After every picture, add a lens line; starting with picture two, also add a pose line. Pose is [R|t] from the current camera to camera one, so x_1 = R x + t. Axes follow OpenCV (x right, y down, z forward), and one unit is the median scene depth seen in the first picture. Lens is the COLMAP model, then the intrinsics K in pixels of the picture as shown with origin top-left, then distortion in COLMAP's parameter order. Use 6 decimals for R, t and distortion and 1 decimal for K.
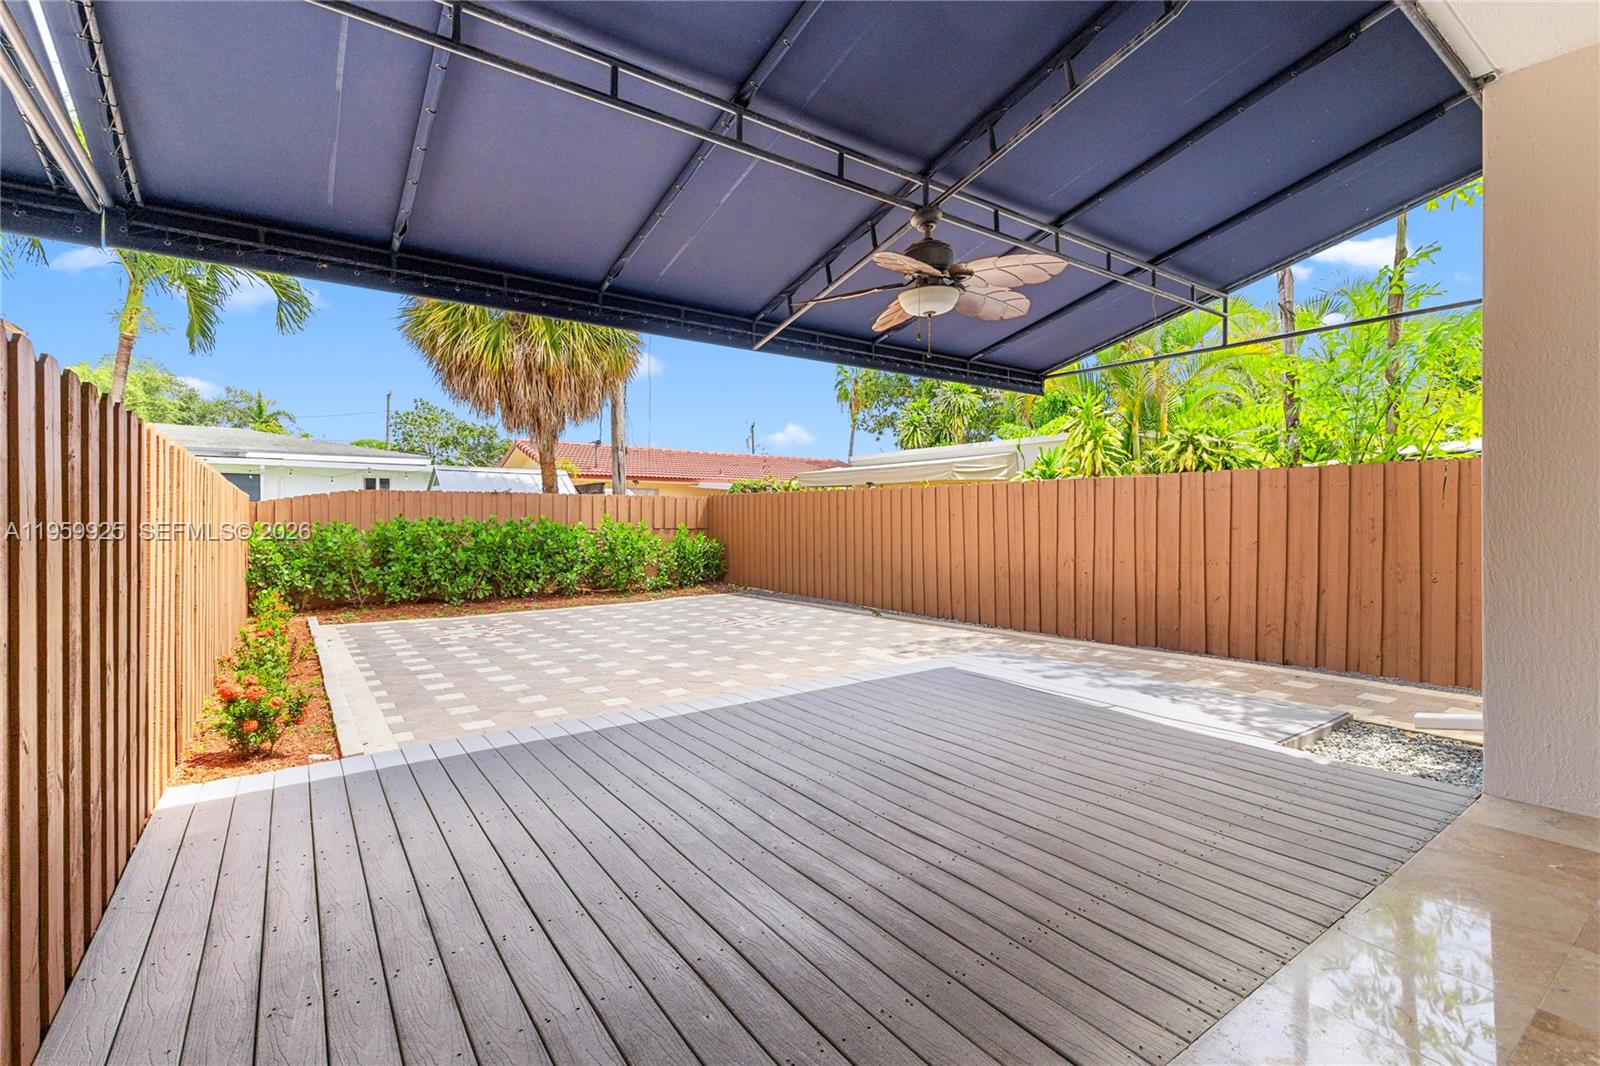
lens RADIAL K [[724.5, 0, 818.3], [0, 724.5, 510.6], [0, 0, 1]] dist [0.004153, -0.000163]
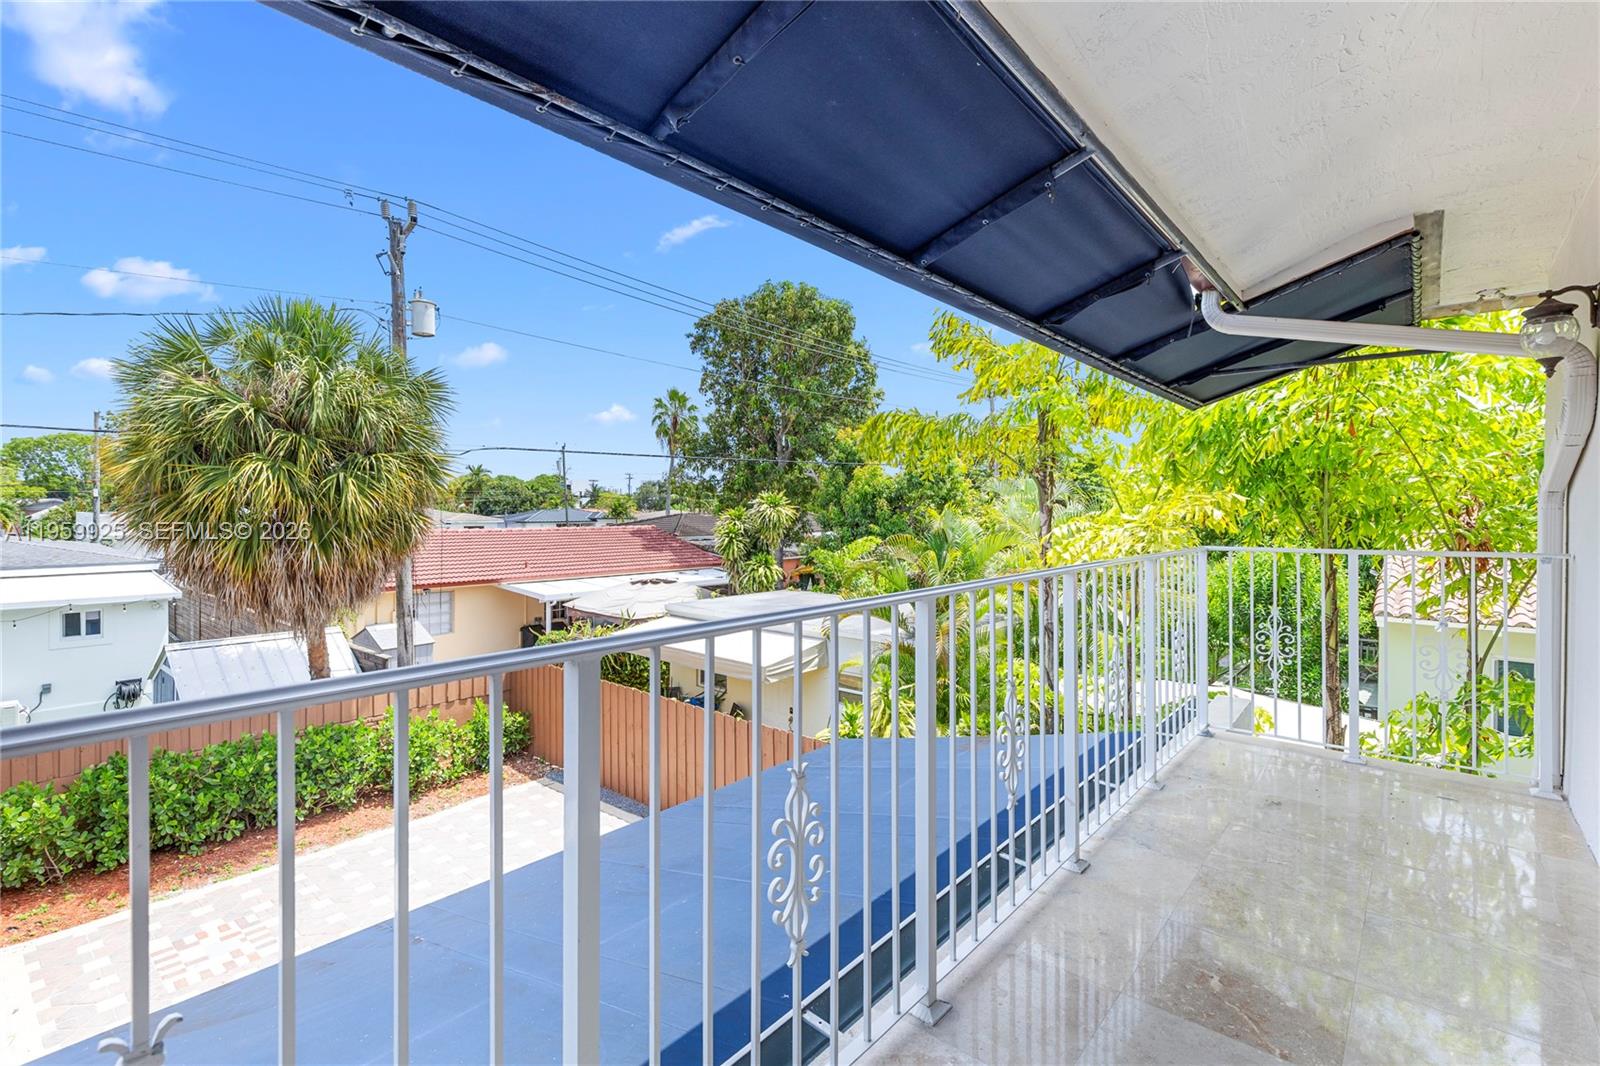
lens RADIAL K [[724.5, 0, 814.8], [0, 724.5, 526.8], [0, 0, 1]] dist [0.004153, -0.000163]
pose [[0.970563, 0.002319, 0.240835, 0.004927], [-0.005922, 0.999881, 0.014238, -0.254048], [-0.240773, -0.015245, 0.970462, -0.008707]]
